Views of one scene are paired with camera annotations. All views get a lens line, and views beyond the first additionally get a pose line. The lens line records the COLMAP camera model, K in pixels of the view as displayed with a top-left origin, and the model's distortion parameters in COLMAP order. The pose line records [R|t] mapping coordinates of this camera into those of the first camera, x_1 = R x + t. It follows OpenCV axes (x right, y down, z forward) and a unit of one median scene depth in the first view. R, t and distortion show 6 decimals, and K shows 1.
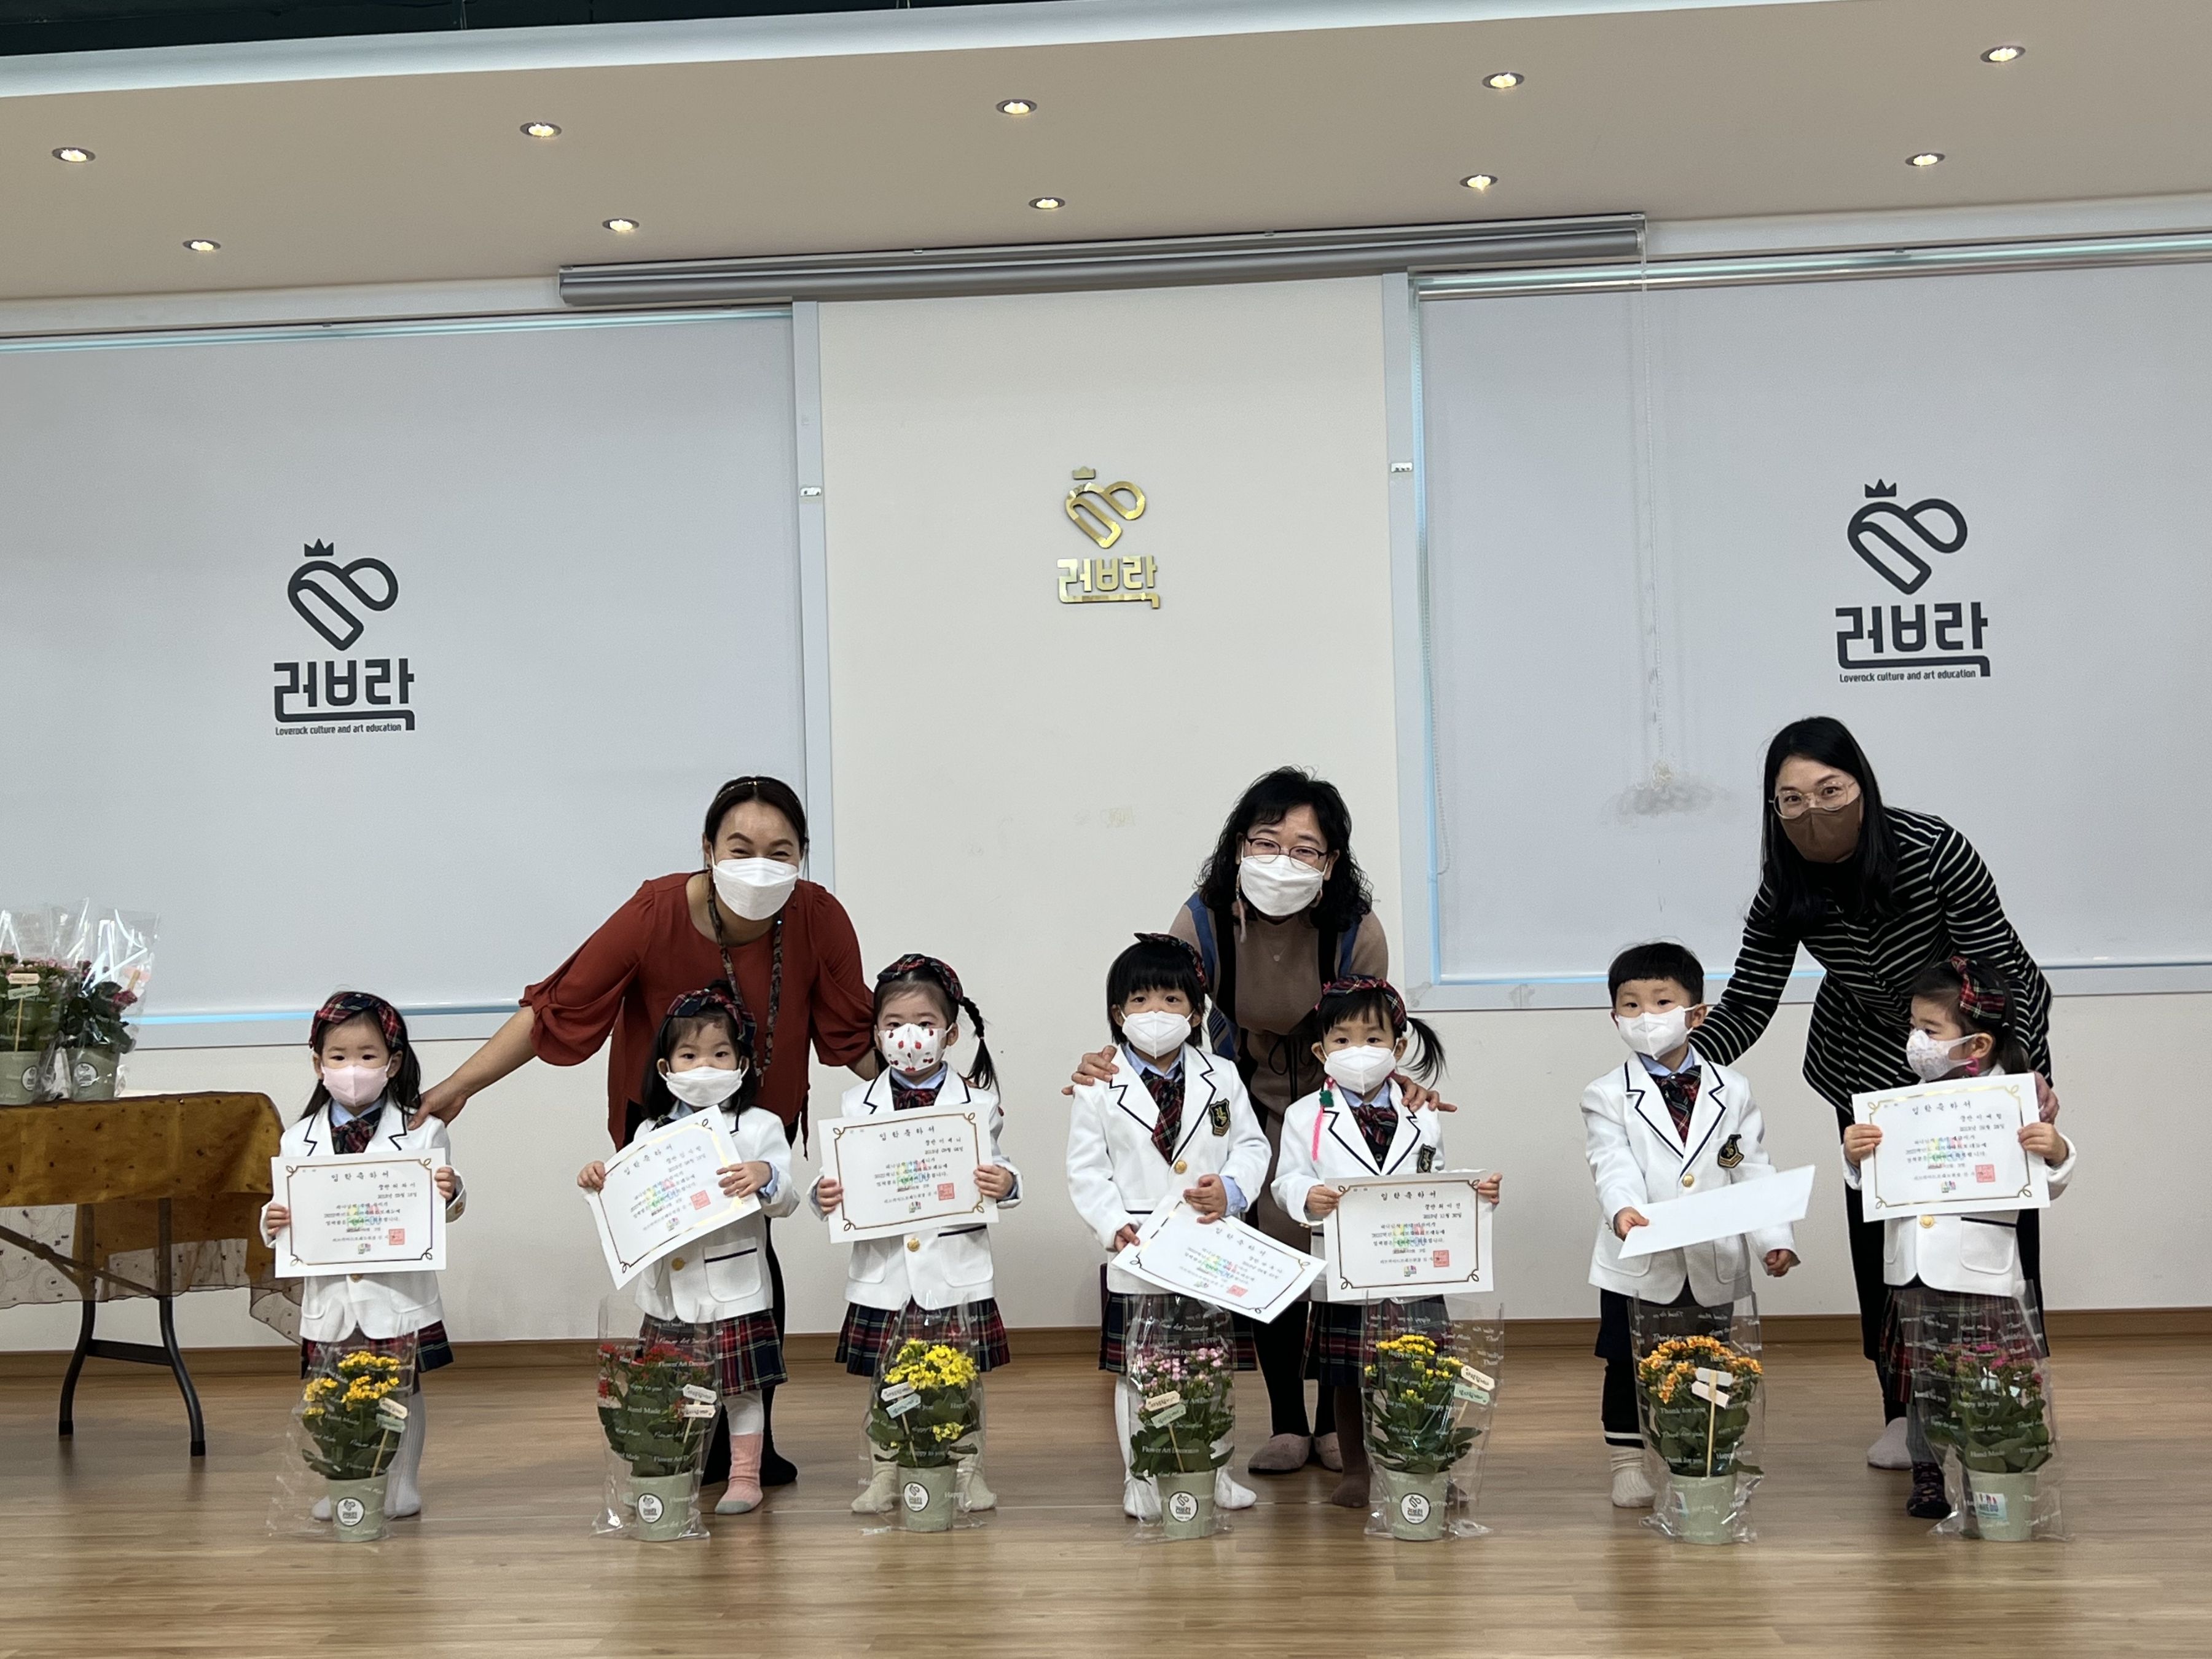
lens RADIAL K [[2581.8, 0, 1117.2], [0, 2581.8, 829.1], [0, 0, 1]] dist [0.129143, 0.000000]
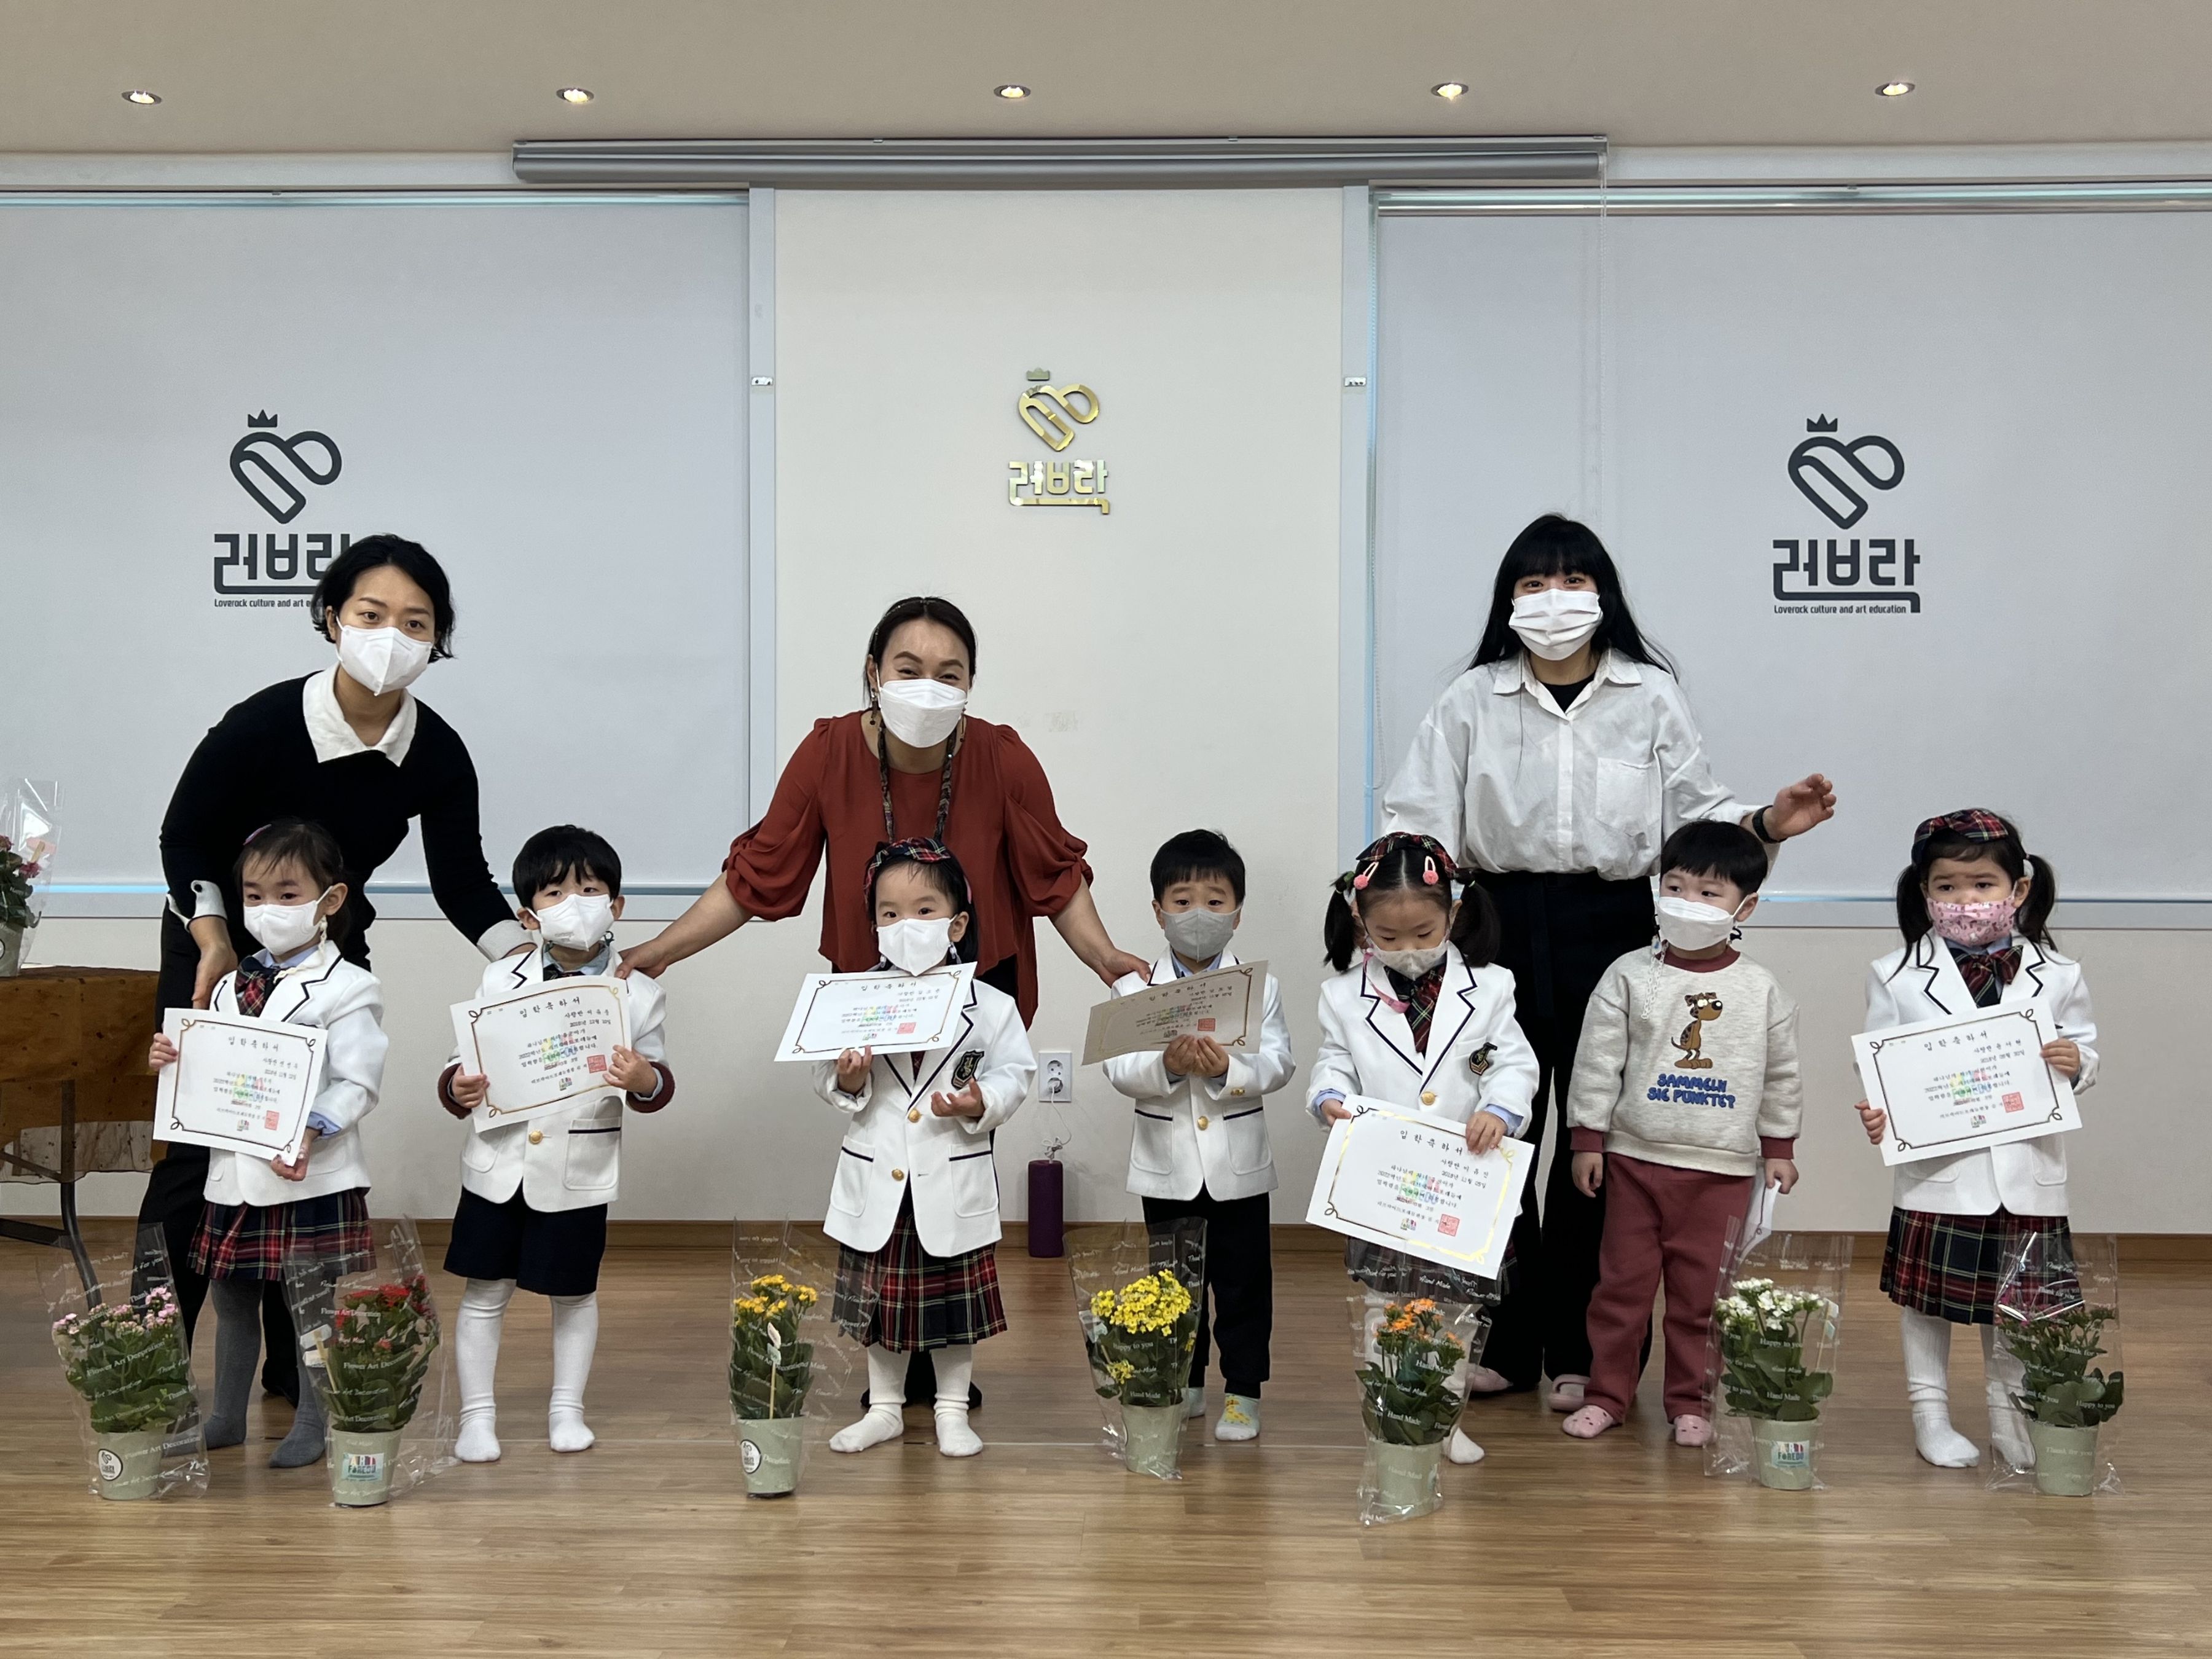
lens RADIAL K [[2310.8, 0, 1113.0], [0, 2310.8, 824.8], [0, 0, 1]] dist [0.073575, 0.000000]
pose [[0.998749, 0.034575, 0.036126, -0.010259], [-0.035947, 0.998629, 0.038062, 0.000791], [-0.034761, -0.039314, 0.998622, 0.100601]]
